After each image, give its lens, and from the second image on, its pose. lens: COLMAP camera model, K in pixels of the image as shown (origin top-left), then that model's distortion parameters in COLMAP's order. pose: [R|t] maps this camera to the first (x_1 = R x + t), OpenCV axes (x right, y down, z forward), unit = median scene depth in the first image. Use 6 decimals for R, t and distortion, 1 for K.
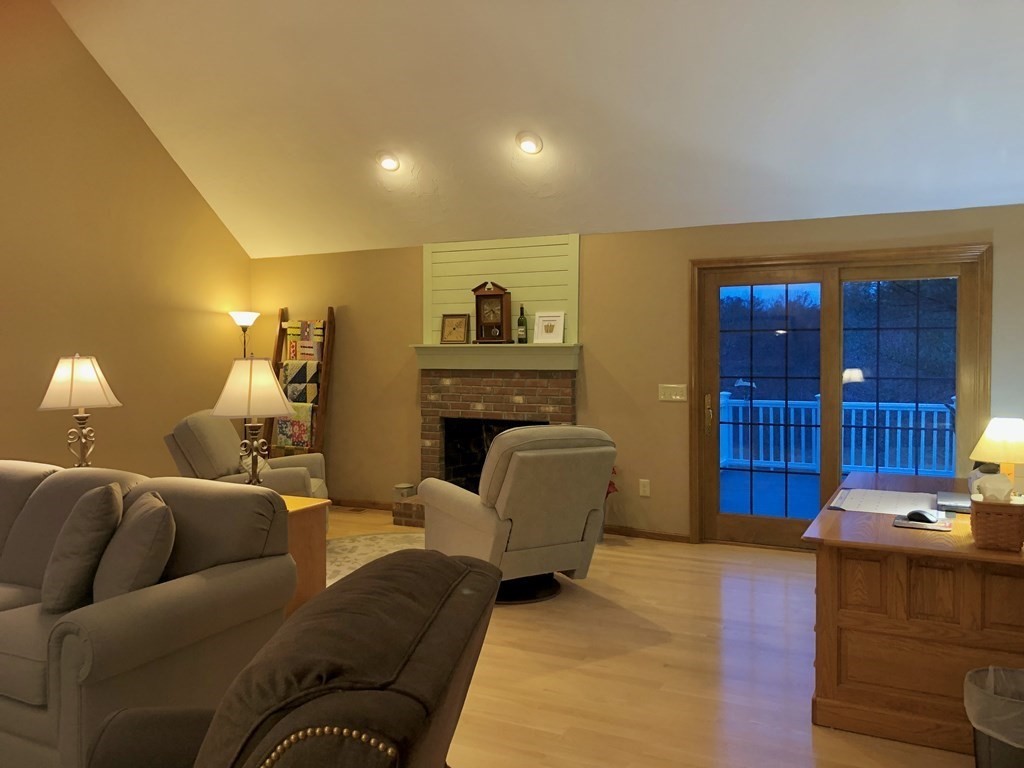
lens RADIAL K [[843.1, 0, 511.3], [0, 843.1, 379.4], [0, 0, 1]] dist [0.049674, -0.055480]
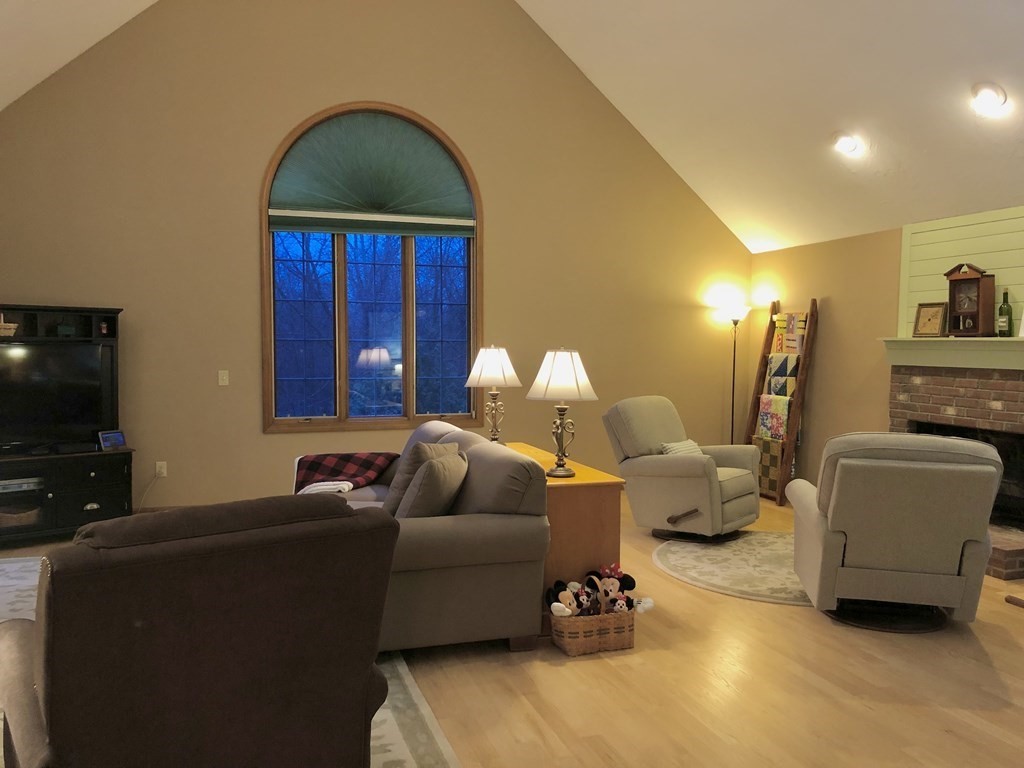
lens RADIAL K [[843.1, 0, 489.6], [0, 843.1, 400.3], [0, 0, 1]] dist [0.049674, -0.055480]
pose [[0.691441, 0.057637, -0.720130, 0.254679], [-0.032837, 0.998290, 0.048371, -0.004762], [0.721686, -0.009798, 0.692151, 0.062632]]
